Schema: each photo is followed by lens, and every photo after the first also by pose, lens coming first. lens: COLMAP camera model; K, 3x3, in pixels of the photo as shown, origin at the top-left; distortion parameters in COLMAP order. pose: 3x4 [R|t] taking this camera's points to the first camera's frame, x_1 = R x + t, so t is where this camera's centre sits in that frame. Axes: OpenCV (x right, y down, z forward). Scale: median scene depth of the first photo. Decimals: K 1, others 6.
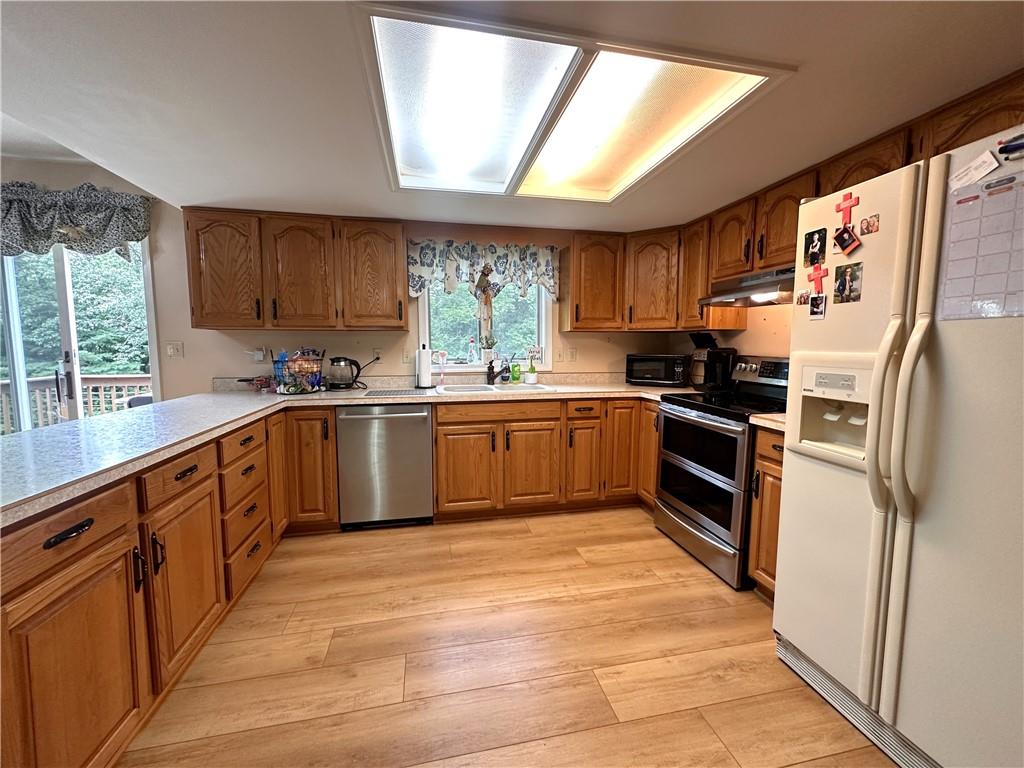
lens RADIAL K [[409.5, 0, 514.7], [0, 409.5, 382.3], [0, 0, 1]] dist [-0.003916, 0.001234]
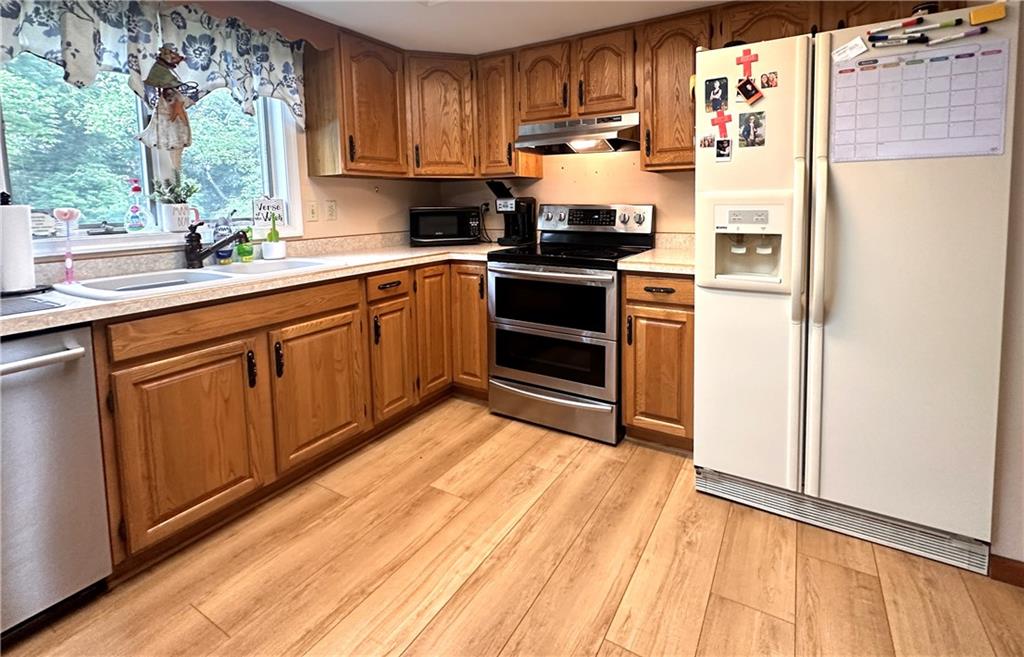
lens RADIAL K [[447.7, 0, 557.2], [0, 447.7, 233.0], [0, 0, 1]] dist [-0.004924, 0.001117]
pose [[0.650067, -0.064830, 0.757106, -0.238146], [0.084937, 0.996309, 0.012383, -0.009193], [-0.755115, 0.056257, 0.653174, 0.304006]]
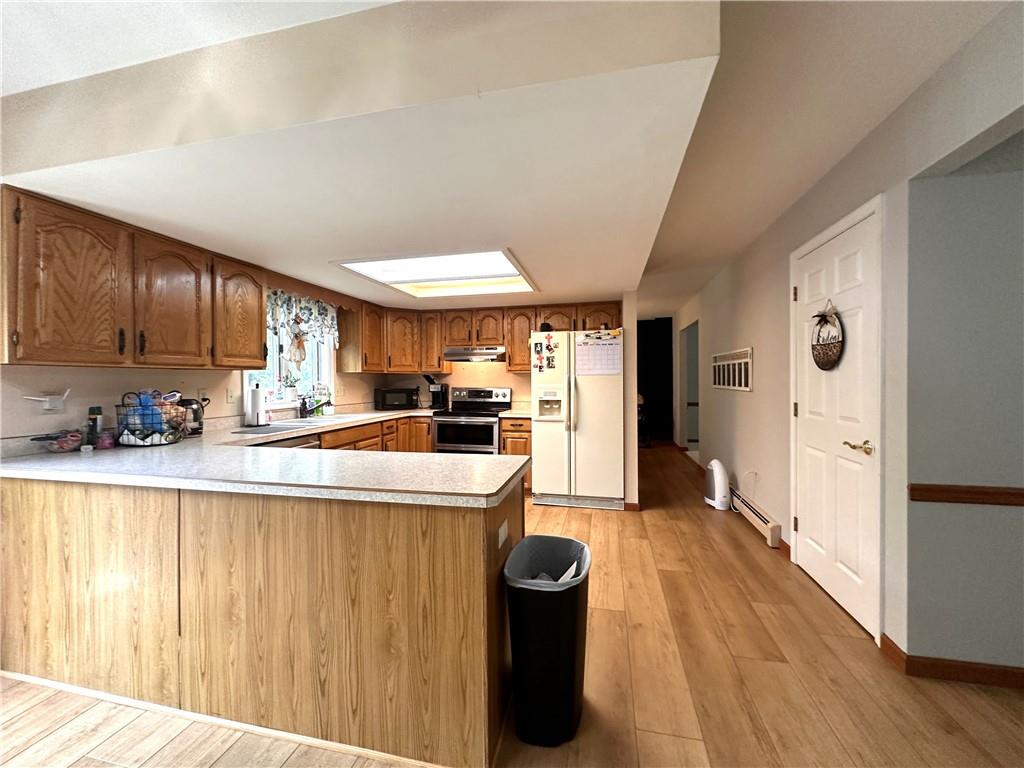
lens RADIAL K [[409.5, 0, 515.0], [0, 409.5, 380.7], [0, 0, 1]] dist [-0.003916, 0.001234]
pose [[0.414180, -0.005038, 0.910181, -1.050901], [0.087787, 0.995544, -0.034437, -0.009049], [-0.905952, 0.094165, 0.412776, -0.012723]]
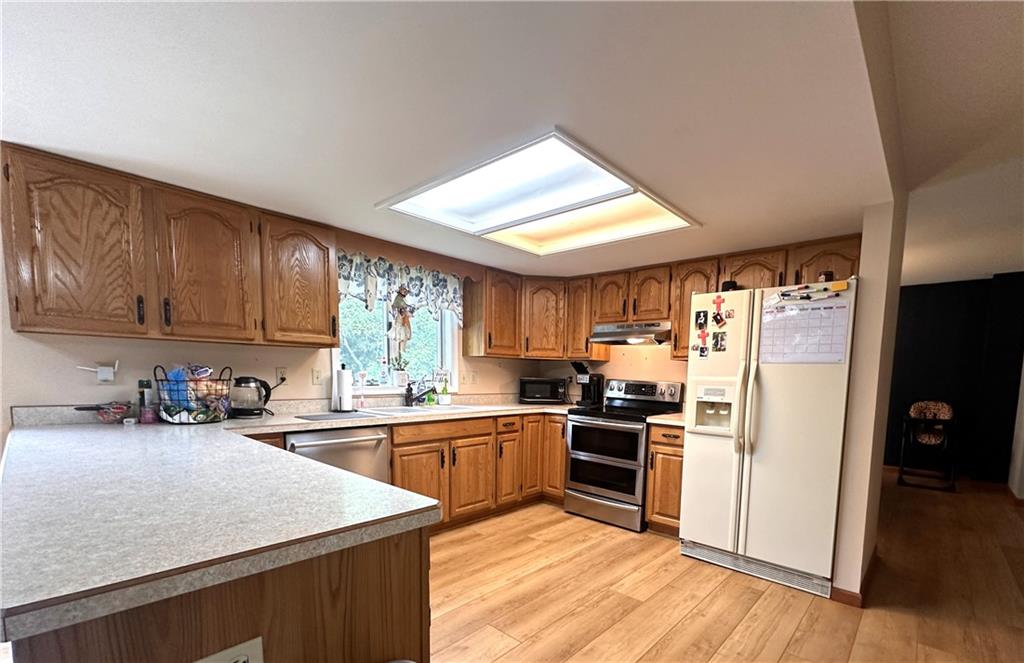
lens RADIAL K [[446.9, 0, 560.9], [0, 446.9, 416.7], [0, 0, 1]] dist [-0.001764, -0.000053]
pose [[0.785835, -0.041739, 0.617026, -0.545339], [0.032544, 0.999128, 0.026140, 0.017232], [-0.617580, -0.000462, 0.786508, -0.102531]]
